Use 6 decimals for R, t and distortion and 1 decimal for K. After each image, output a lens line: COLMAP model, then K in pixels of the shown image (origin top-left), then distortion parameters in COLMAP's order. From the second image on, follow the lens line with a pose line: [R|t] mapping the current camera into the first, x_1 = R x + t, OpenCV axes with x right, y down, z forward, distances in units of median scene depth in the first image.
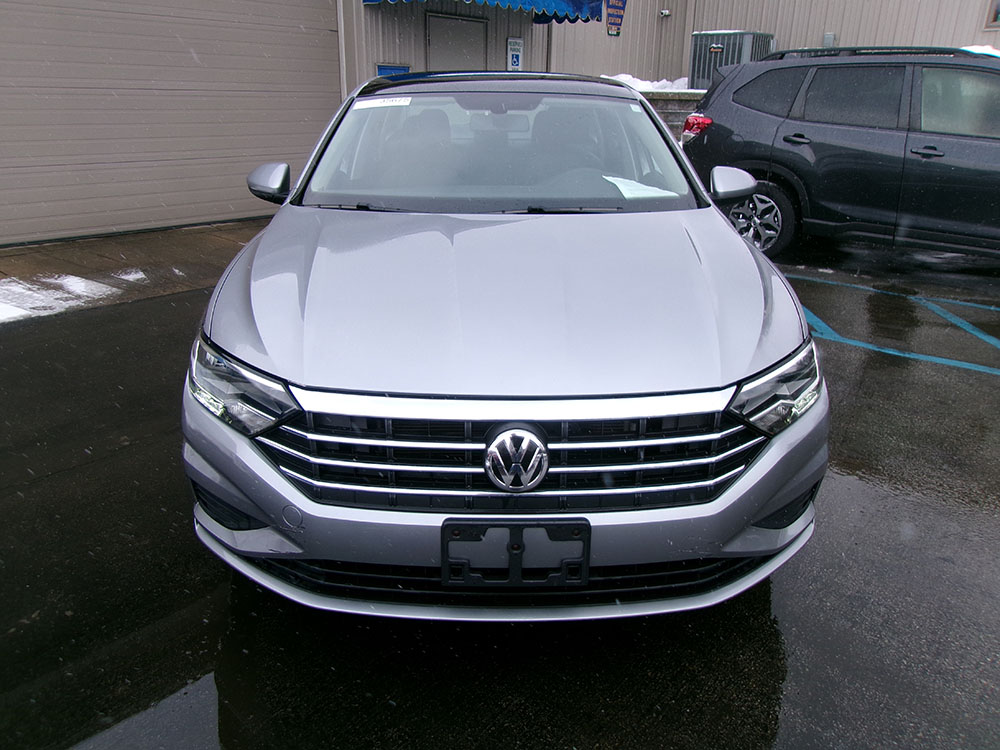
lens RADIAL K [[764.0, 0, 500.0], [0, 764.0, 372.8], [0, 0, 1]] dist [0.000616, 0.011277]
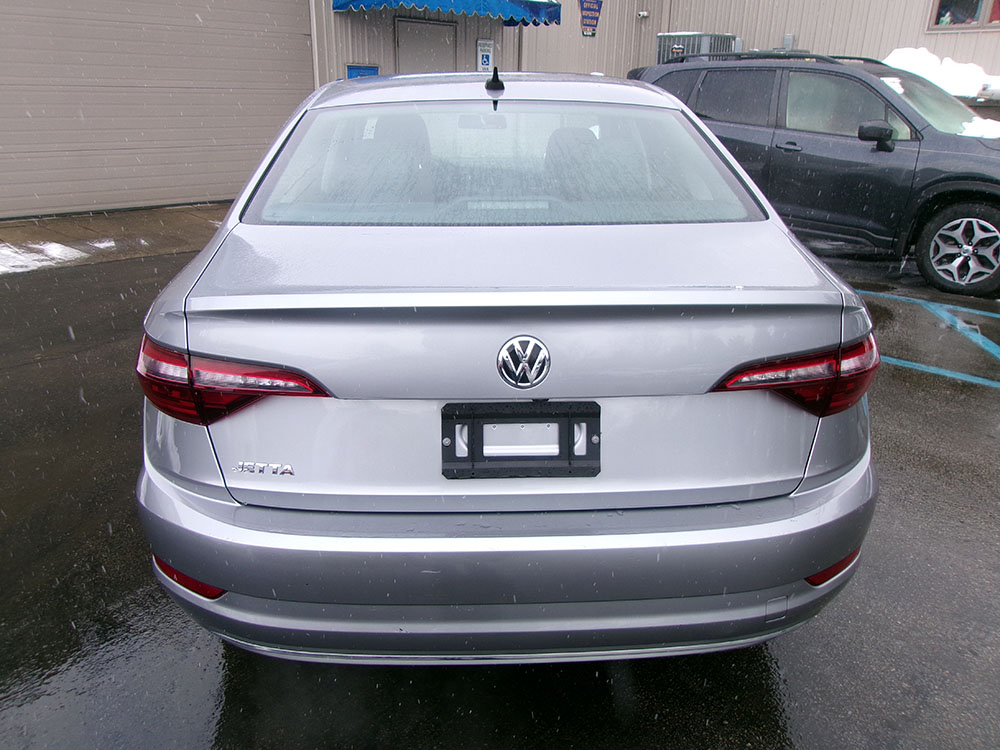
lens RADIAL K [[764.0, 0, 500.0], [0, 764.0, 372.8], [0, 0, 1]] dist [0.000616, 0.011277]
pose [[0.997096, 0.030084, -0.069963, 0.157373], [-0.029586, 0.999529, 0.008143, 0.032047], [0.070175, -0.006049, 0.997516, -0.104593]]
